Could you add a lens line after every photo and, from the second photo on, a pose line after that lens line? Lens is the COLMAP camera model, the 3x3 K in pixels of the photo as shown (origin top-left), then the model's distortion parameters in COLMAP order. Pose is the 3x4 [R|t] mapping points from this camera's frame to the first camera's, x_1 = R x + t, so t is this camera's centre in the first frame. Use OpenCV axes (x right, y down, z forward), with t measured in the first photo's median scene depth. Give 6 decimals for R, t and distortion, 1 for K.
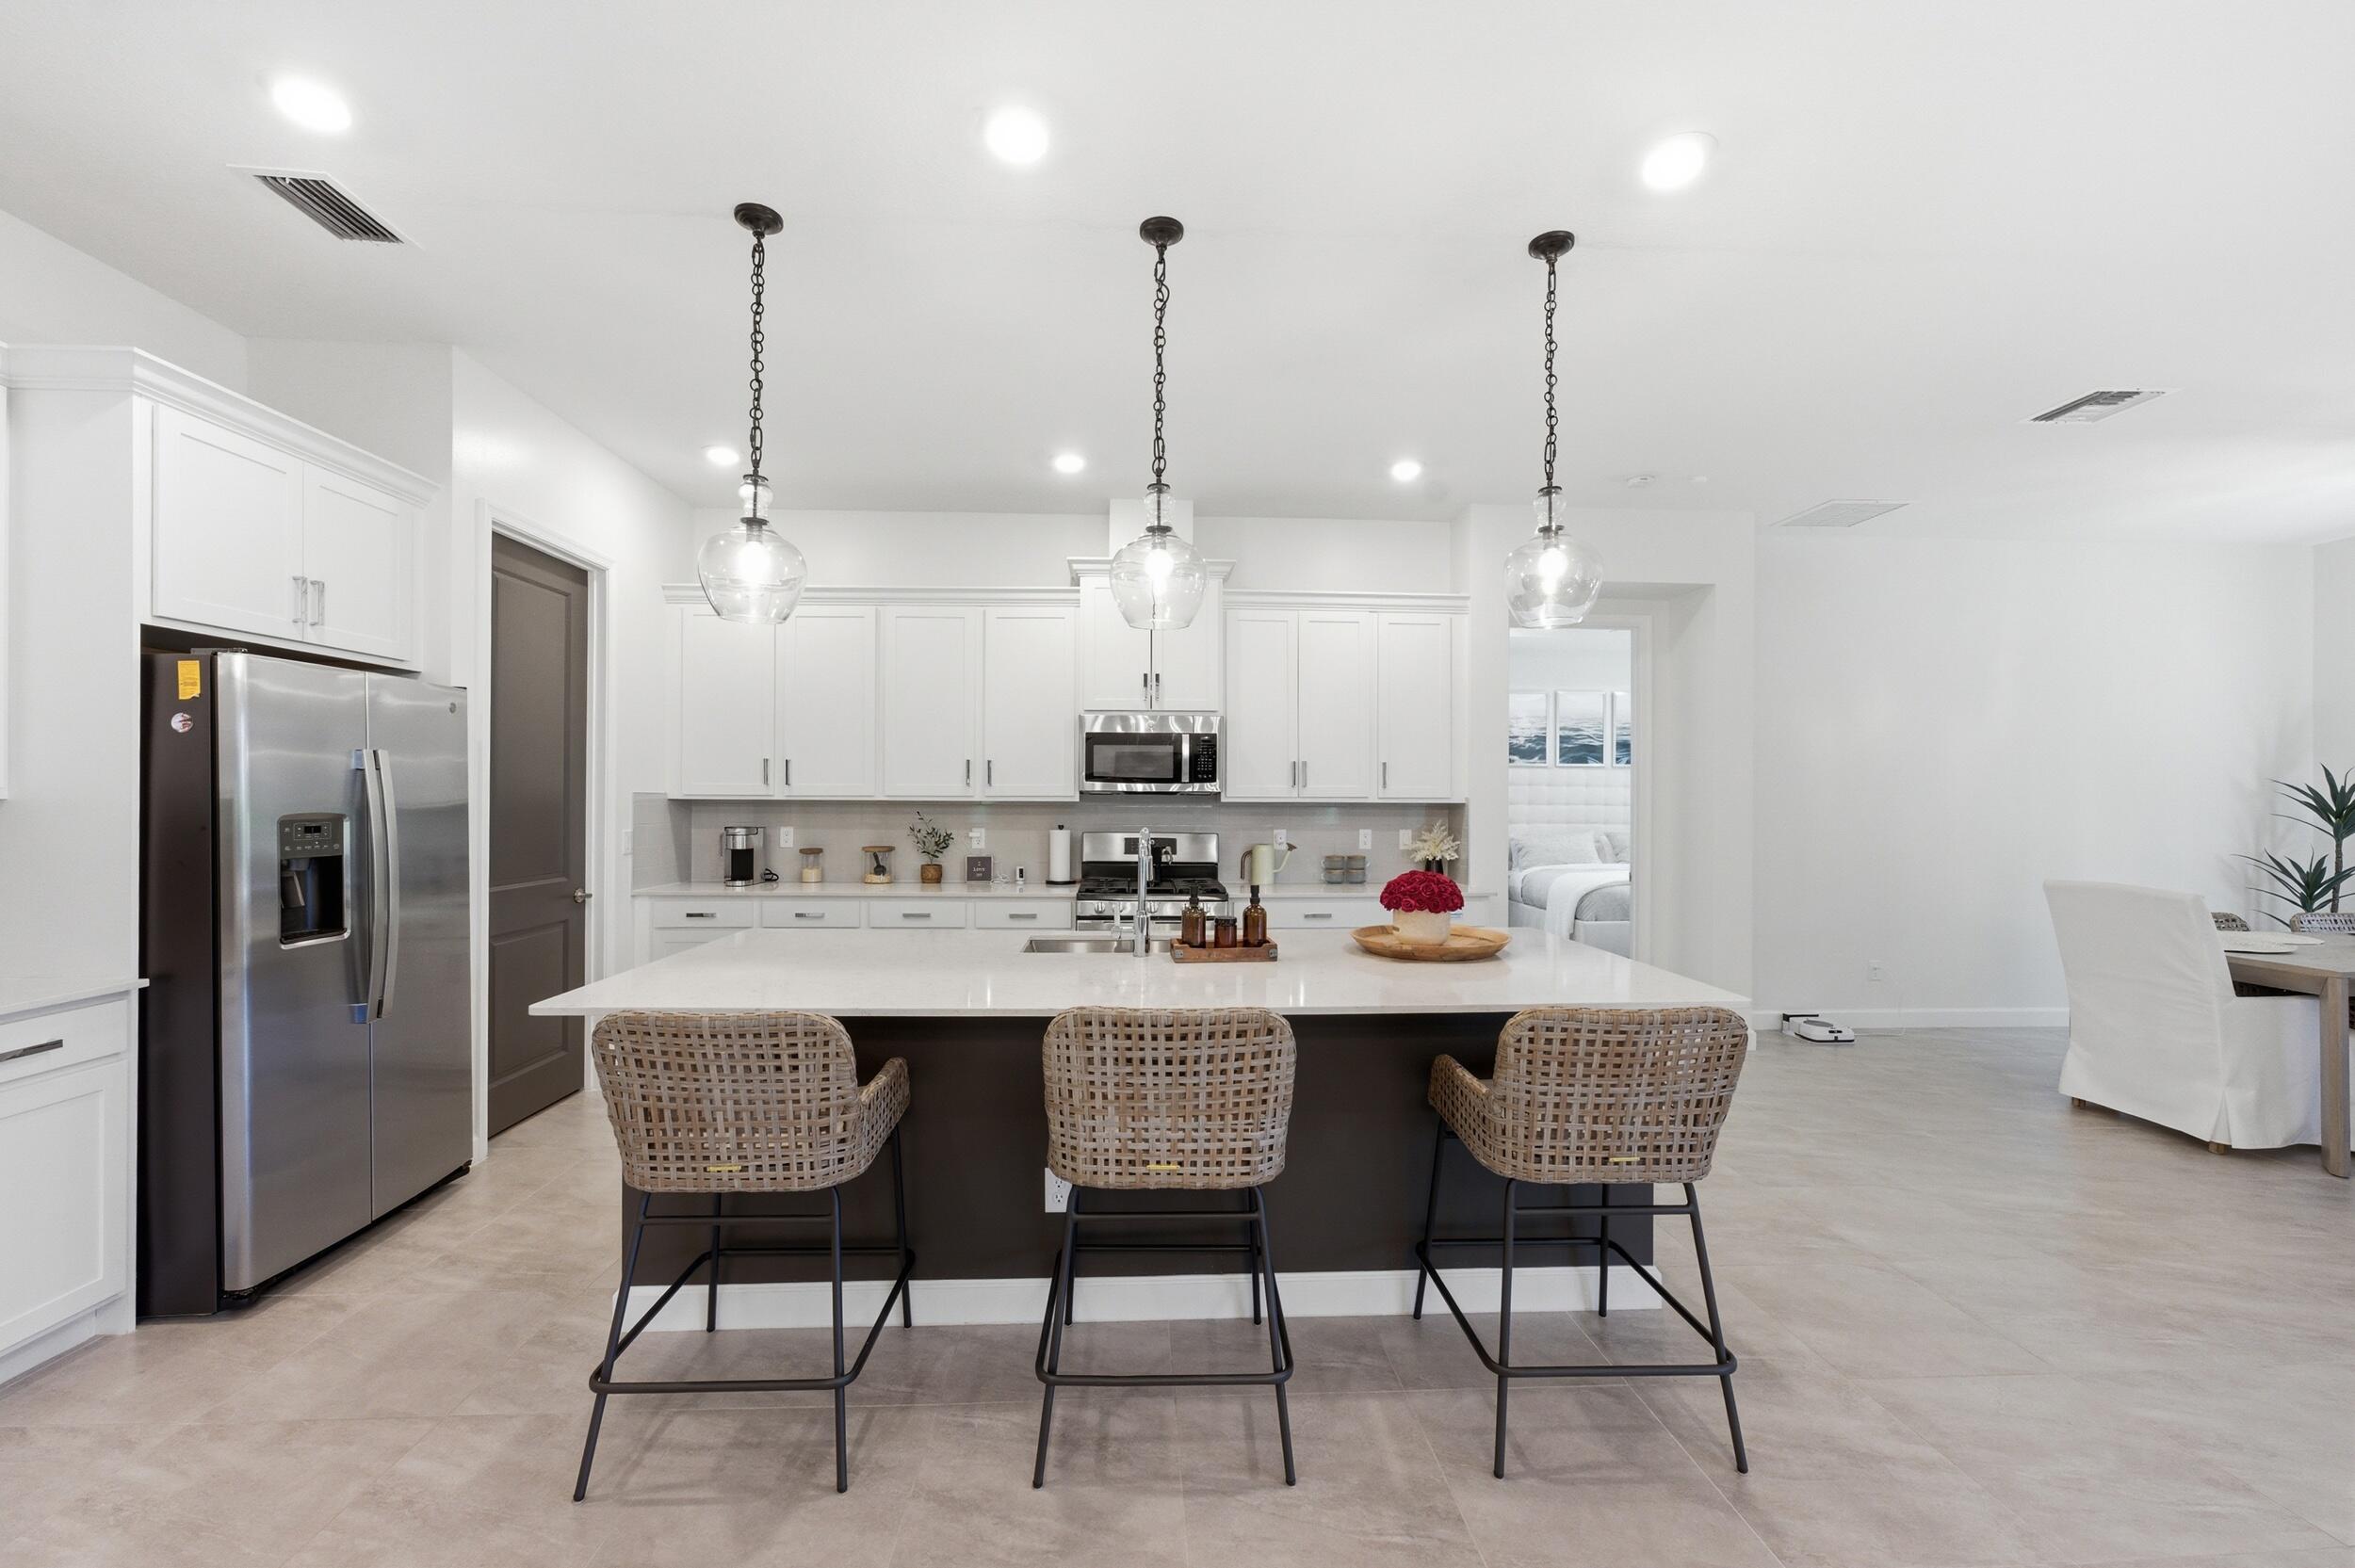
lens RADIAL K [[964.1, 0, 1164.6], [0, 964.1, 792.7], [0, 0, 1]] dist [0.014517, 0.000372]
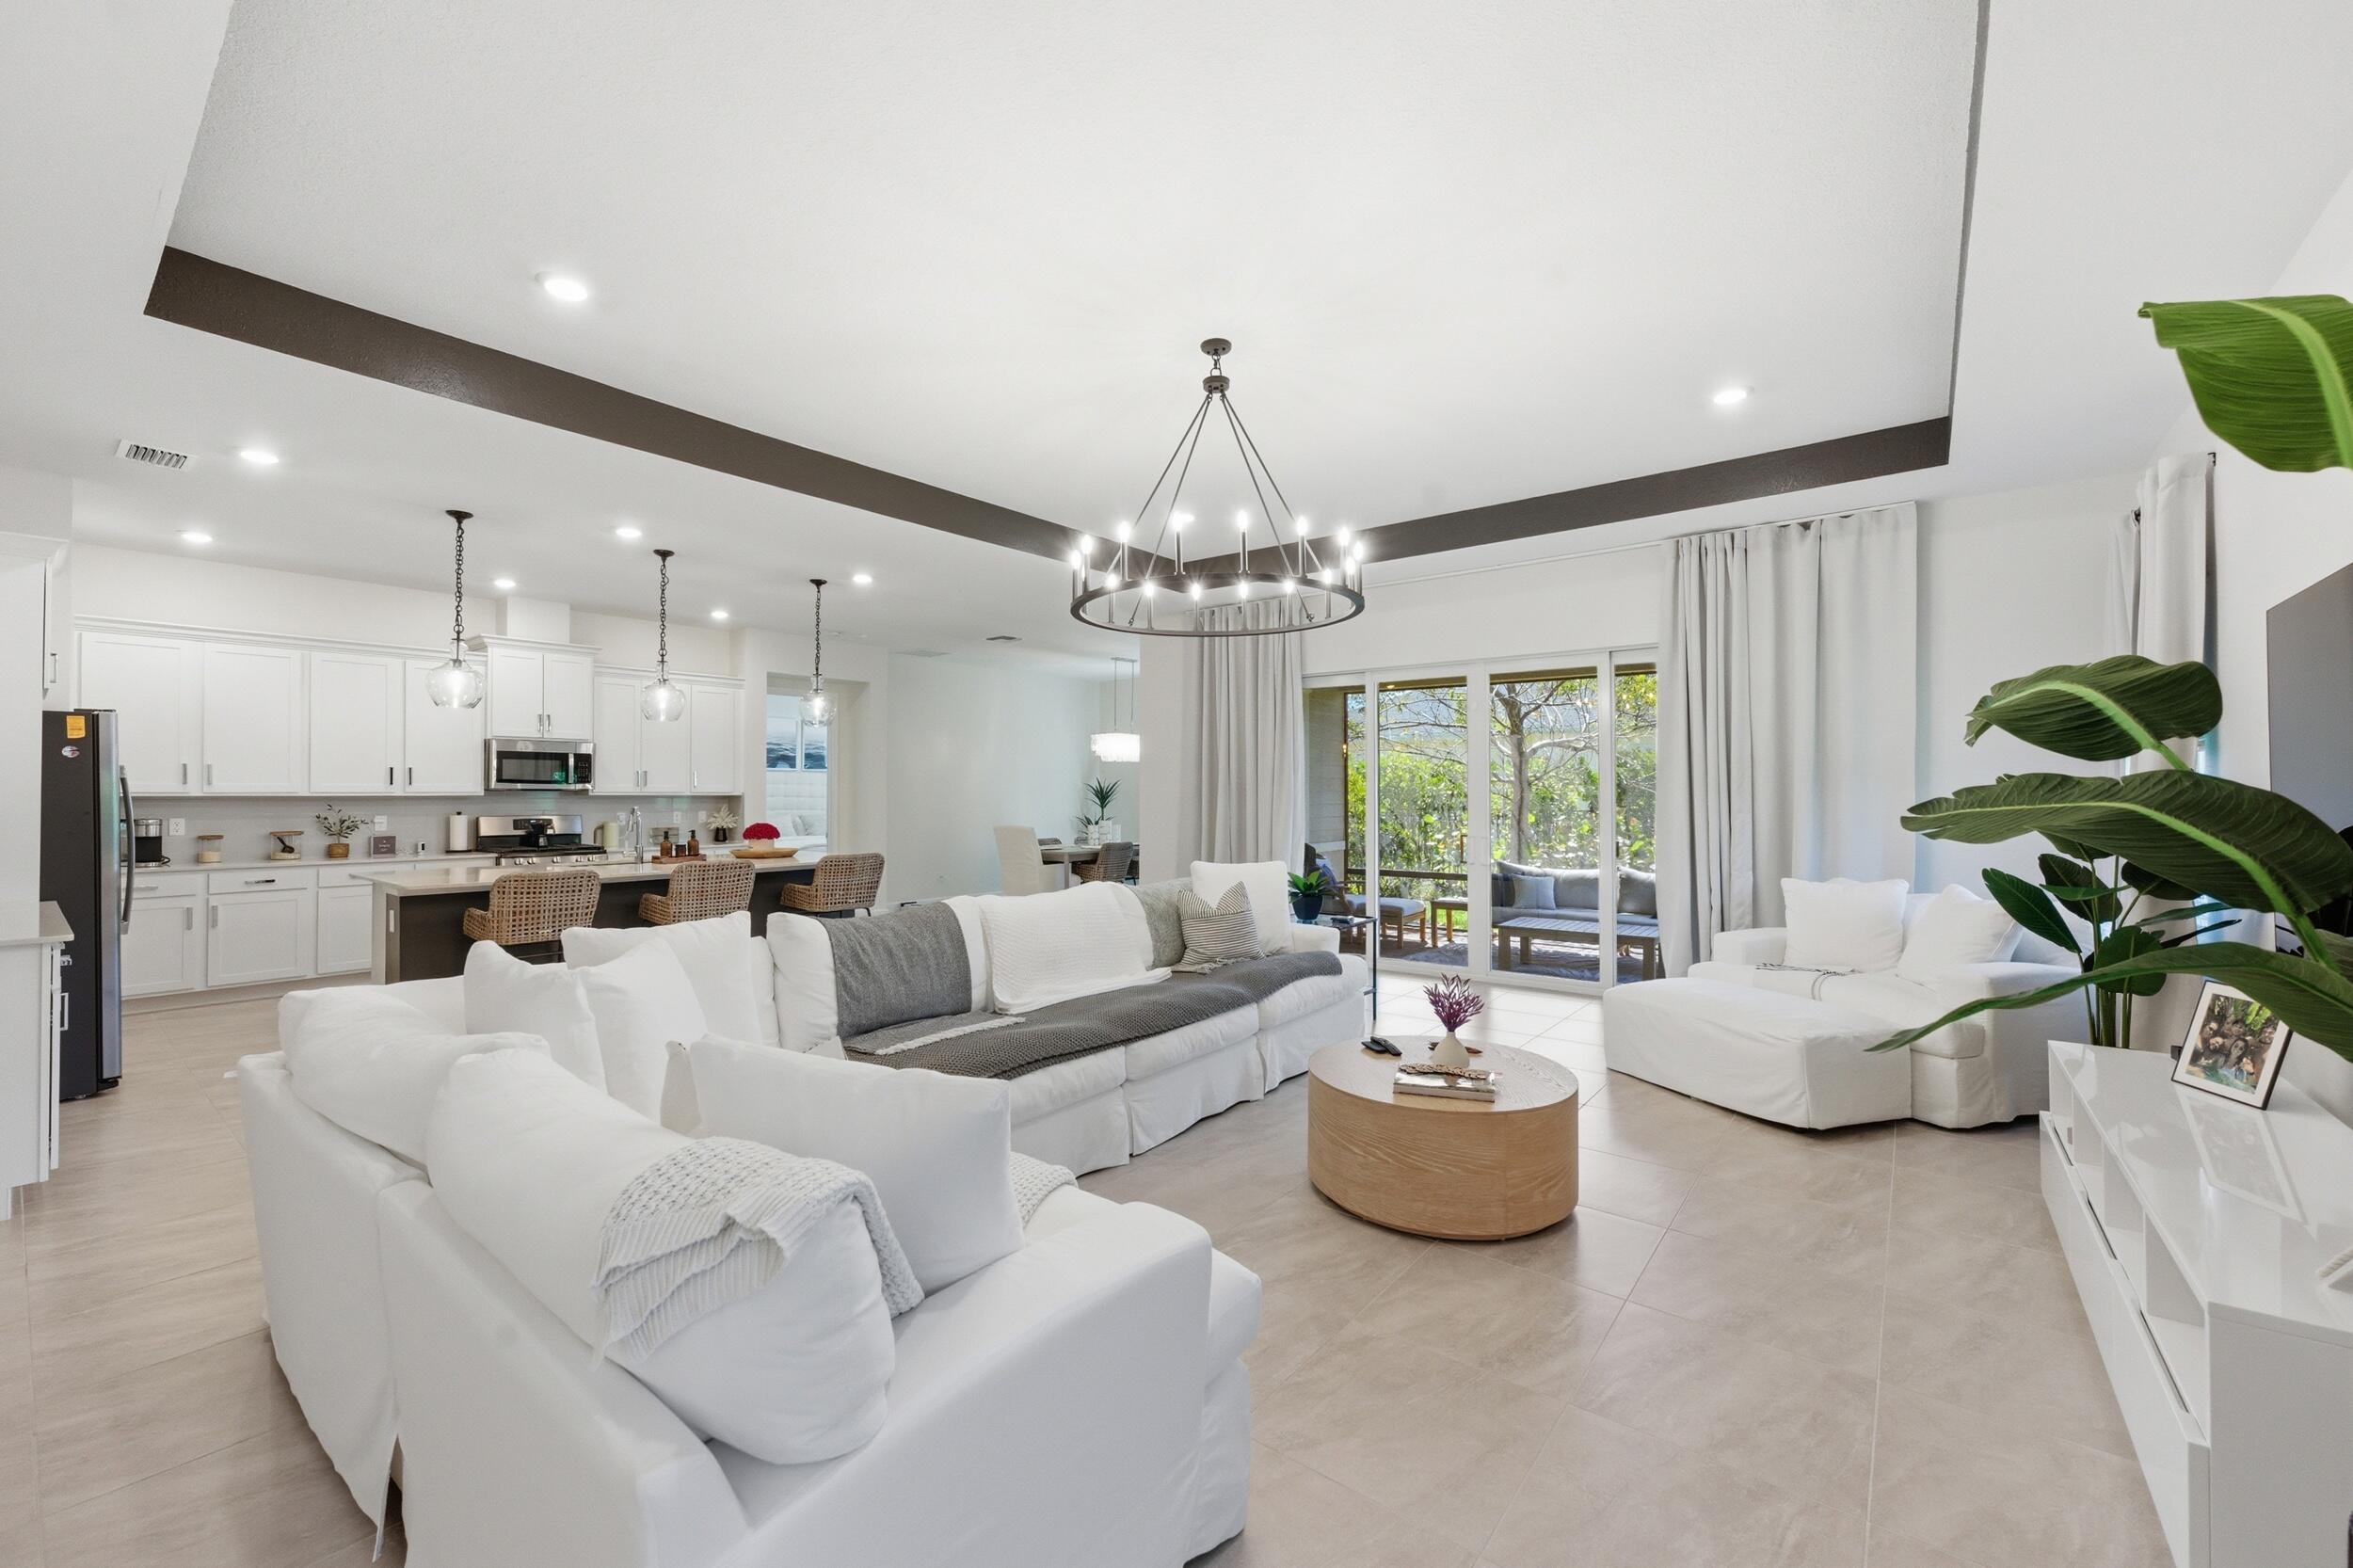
lens RADIAL K [[958.8, 0, 1175.1], [0, 958.8, 777.1], [0, 0, 1]] dist [0.013377, 0.000946]
pose [[0.668192, 0.007648, 0.743950, -0.479471], [-0.000223, 0.999949, -0.010080, -0.004935], [-0.743989, 0.006570, 0.668160, -0.785758]]
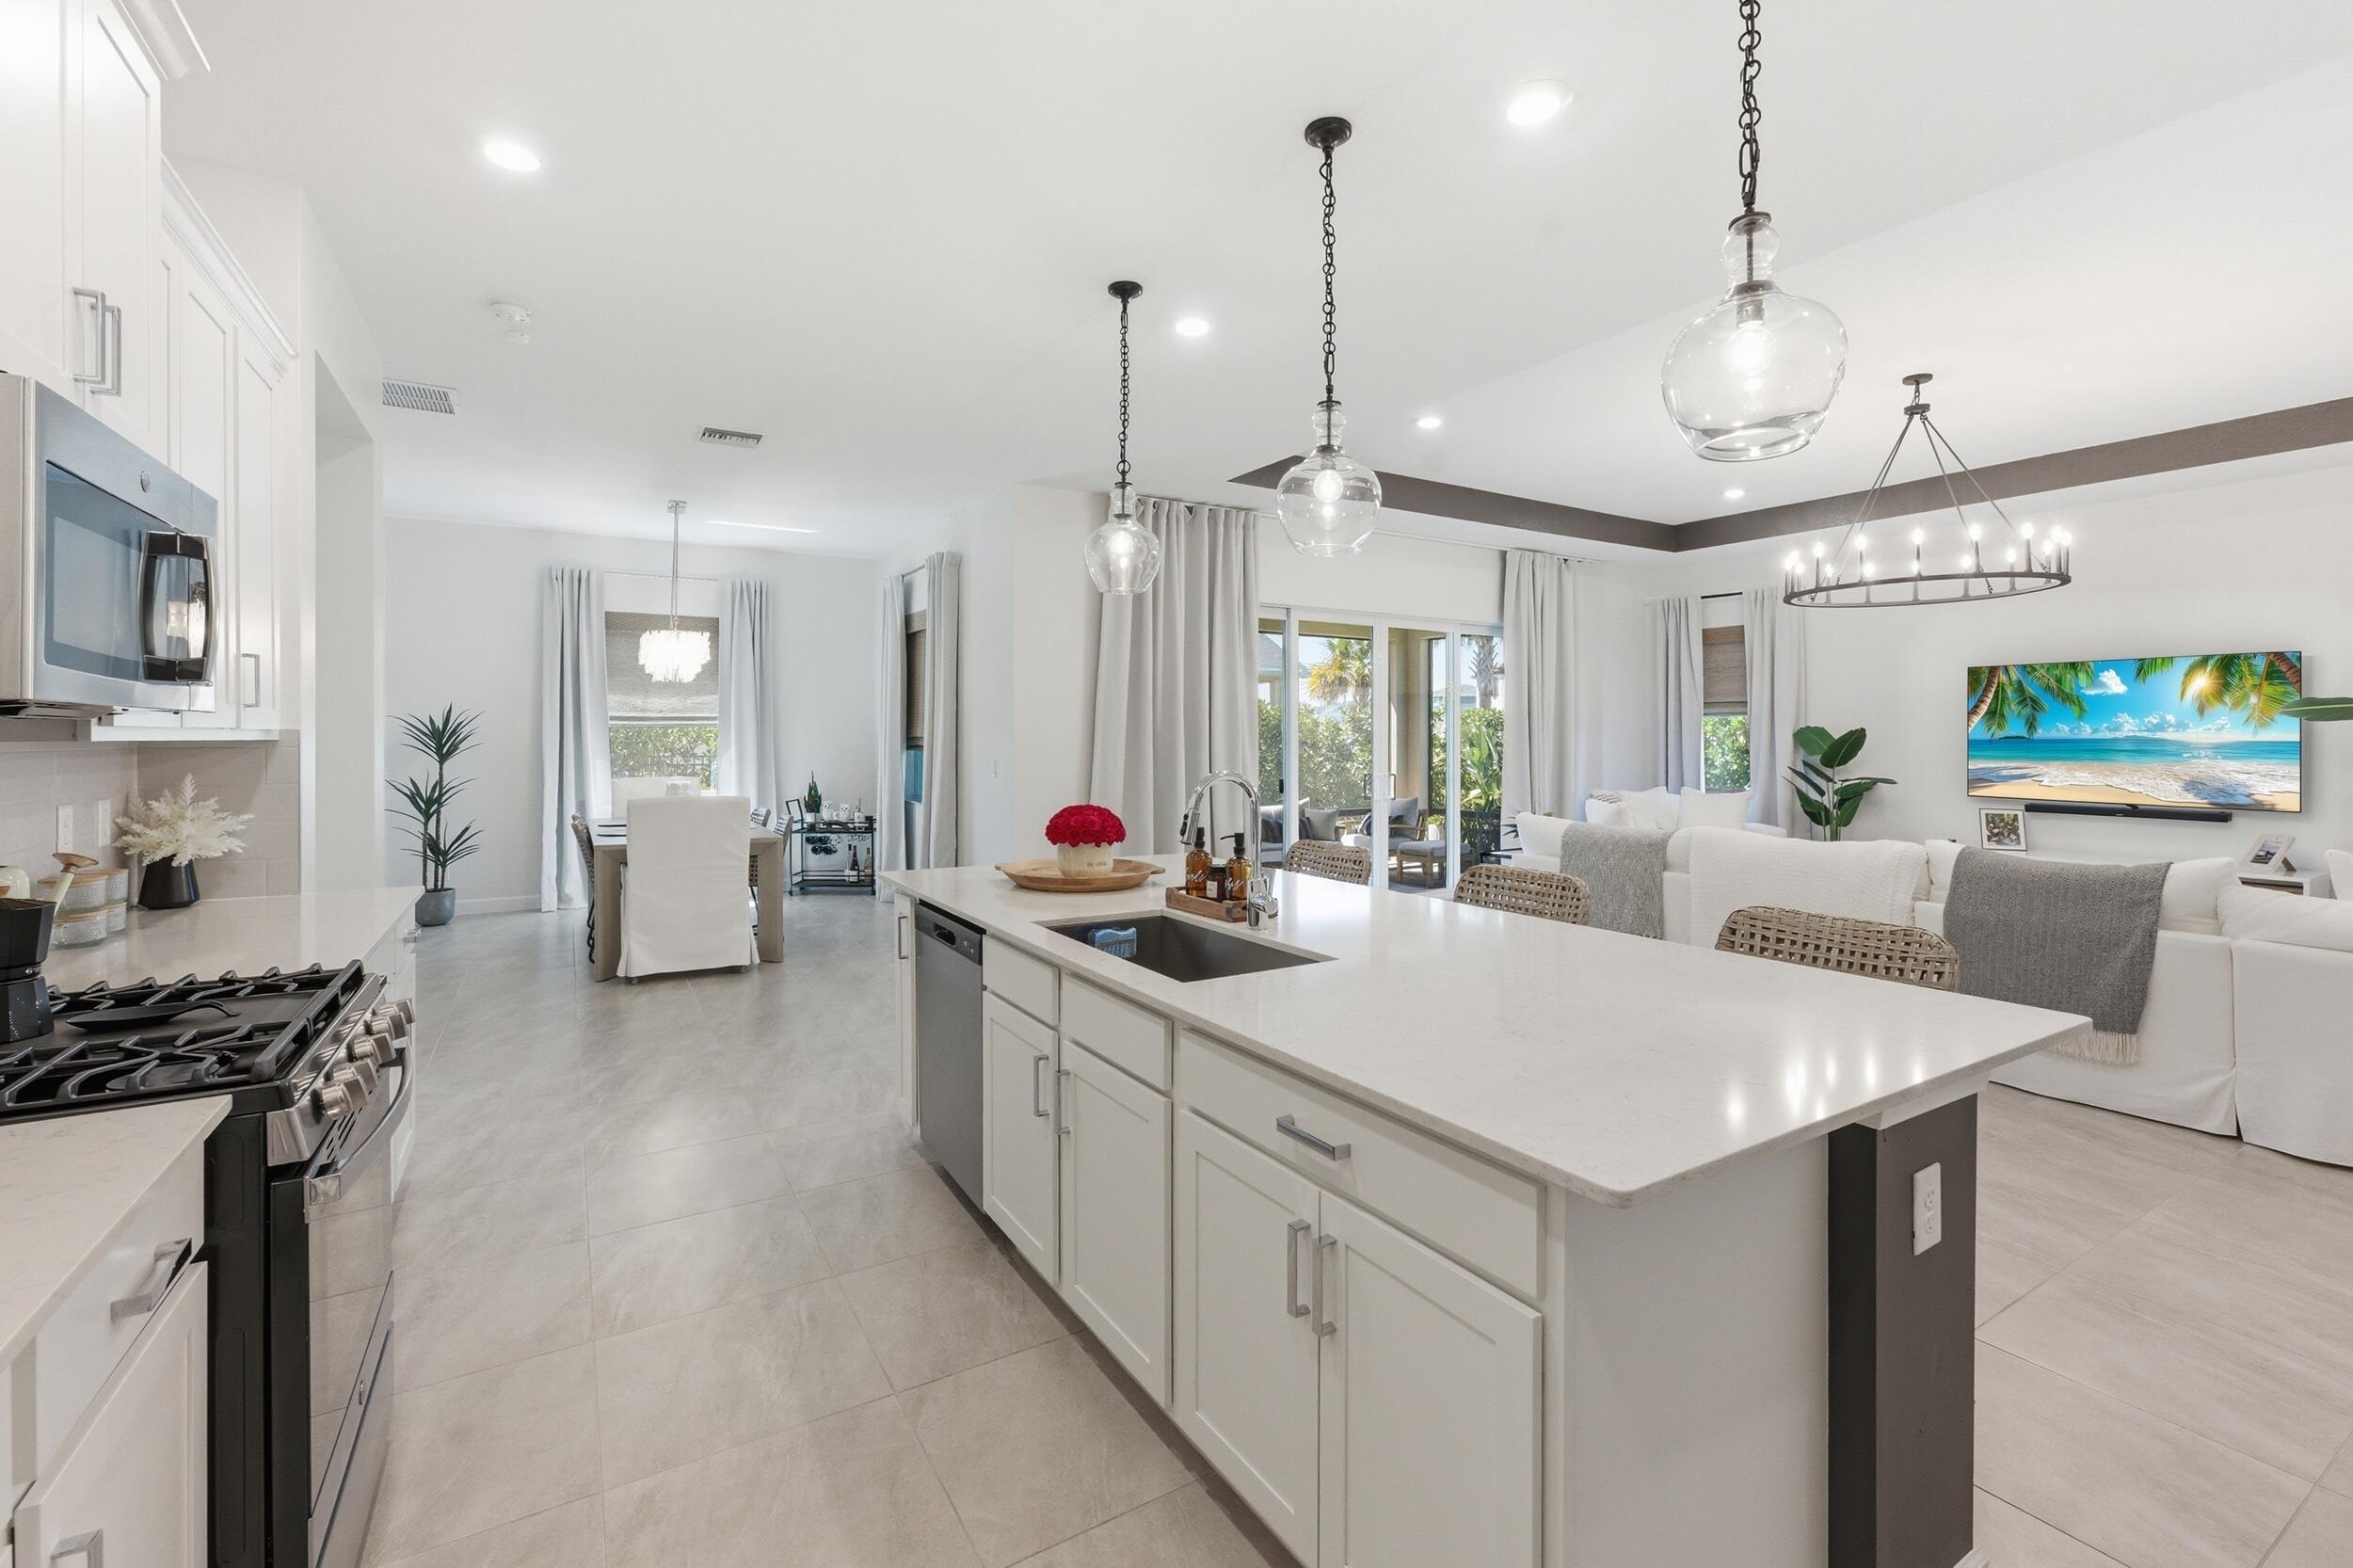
lens RADIAL K [[1034.5, 0, 1182.6], [0, 1034.5, 735.1], [0, 0, 1]] dist [-0.011750, 0.000227]
pose [[-0.478313, -0.005629, 0.878171, -0.430207], [-0.010821, 0.999941, 0.000516, 0.002945], [-0.878123, -0.009256, -0.478346, 0.838312]]
